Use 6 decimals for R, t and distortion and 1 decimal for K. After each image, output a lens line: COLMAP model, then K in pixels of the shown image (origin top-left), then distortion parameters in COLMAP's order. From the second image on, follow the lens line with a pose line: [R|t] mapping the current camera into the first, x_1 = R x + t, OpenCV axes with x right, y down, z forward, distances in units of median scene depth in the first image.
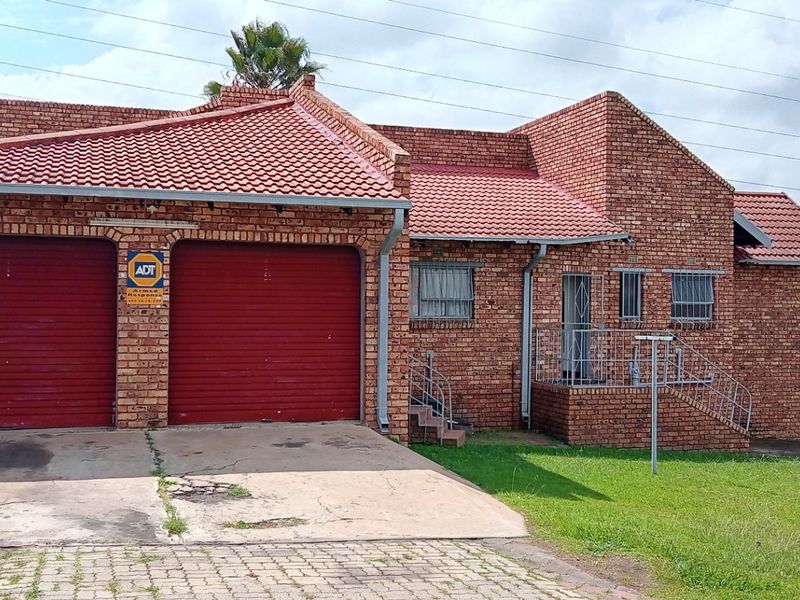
lens RADIAL K [[1019.1, 0, 399.7], [0, 1019.1, 299.1], [0, 0, 1]] dist [0.031966, 0.000000]
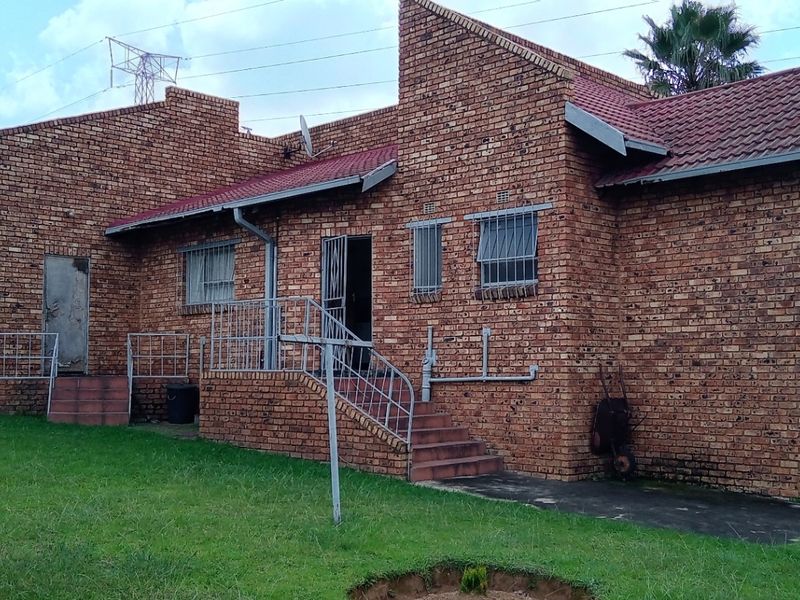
lens RADIAL K [[1019.1, 0, 399.7], [0, 1019.1, 301.1], [0, 0, 1]] dist [0.031966, 0.000000]
pose [[0.434790, -0.074457, -0.897449, 0.847504], [0.010028, 0.996915, -0.077851, 0.081723], [0.900476, 0.024849, 0.434195, 0.651554]]
